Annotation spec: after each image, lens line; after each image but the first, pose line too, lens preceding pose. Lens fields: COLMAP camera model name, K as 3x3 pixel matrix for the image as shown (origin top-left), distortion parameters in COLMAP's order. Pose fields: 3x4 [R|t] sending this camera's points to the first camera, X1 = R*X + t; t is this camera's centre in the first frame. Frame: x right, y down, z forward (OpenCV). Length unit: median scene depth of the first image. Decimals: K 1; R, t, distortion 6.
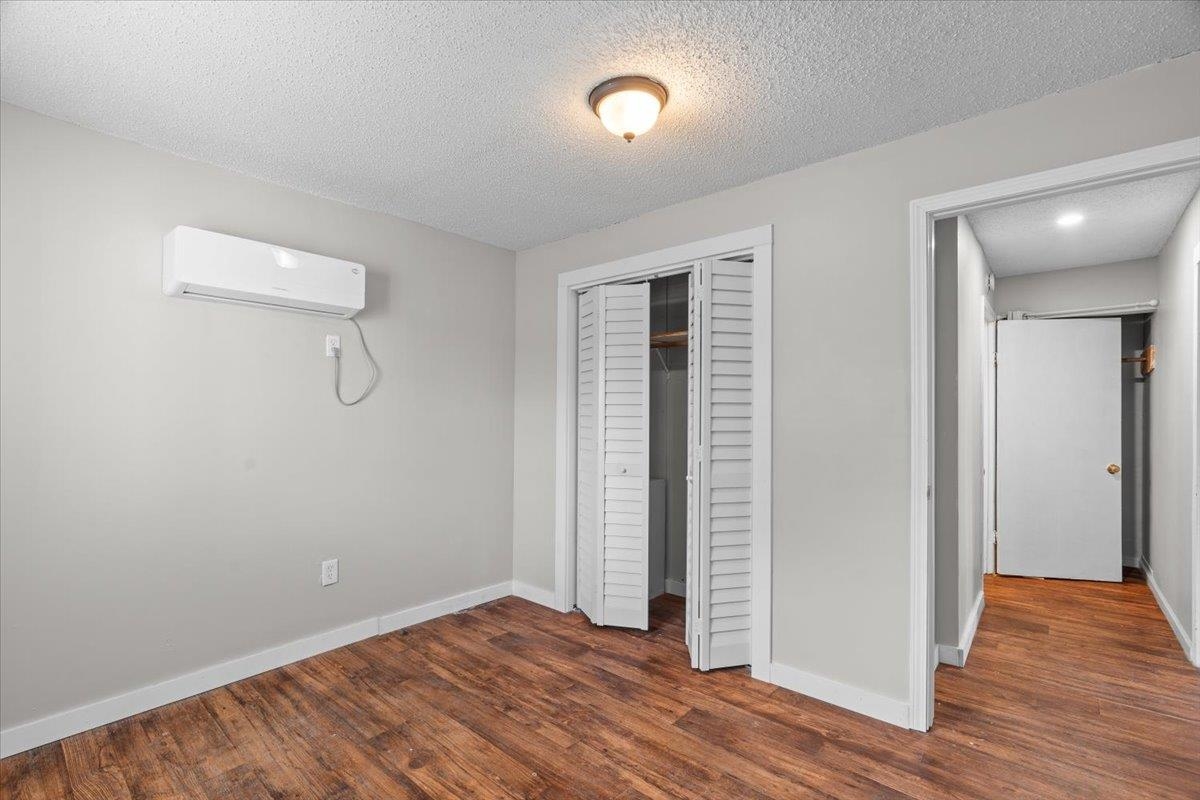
lens RADIAL K [[546.9, 0, 592.5], [0, 546.9, 401.4], [0, 0, 1]] dist [0.048709, -0.034367]
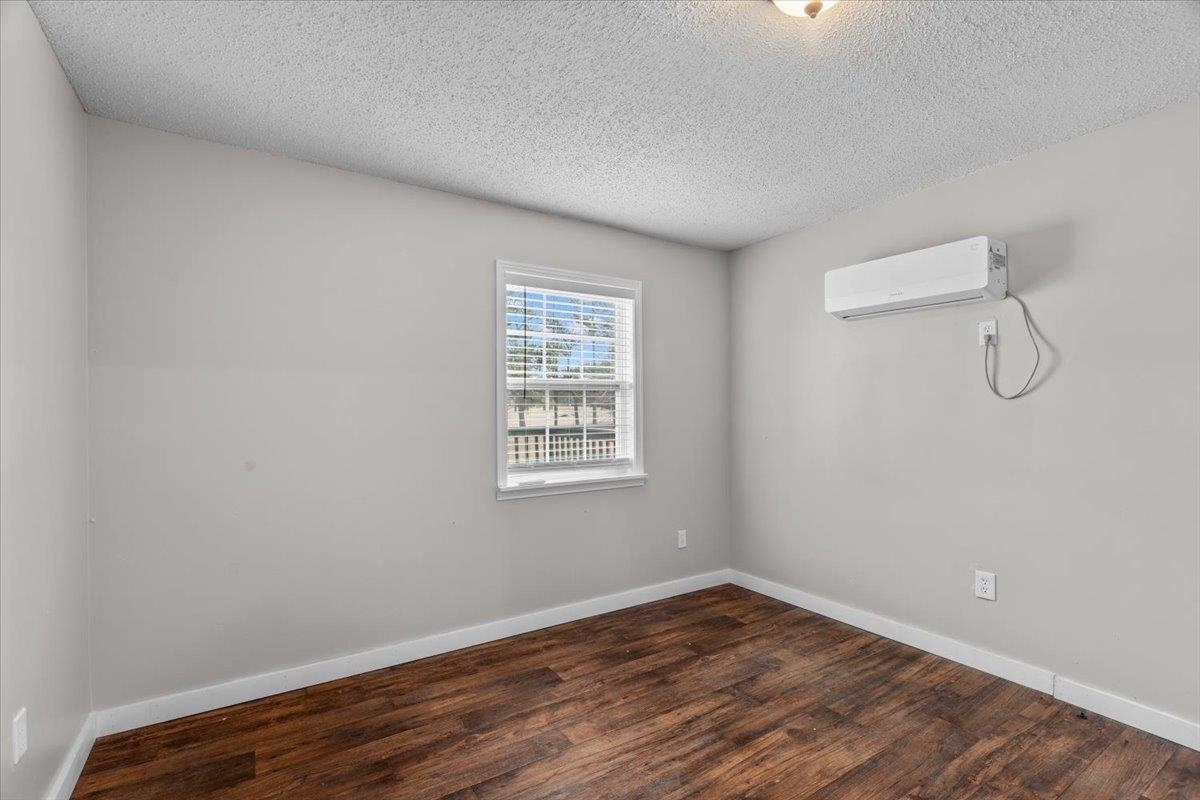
lens RADIAL K [[550.7, 0, 594.3], [0, 550.7, 402.0], [0, 0, 1]] dist [-0.001827, -0.000005]
pose [[-0.281860, -0.016180, -0.959319, 0.802609], [0.019230, 0.999562, -0.022509, 0.027317], [0.959263, -0.024793, -0.281426, 0.918832]]
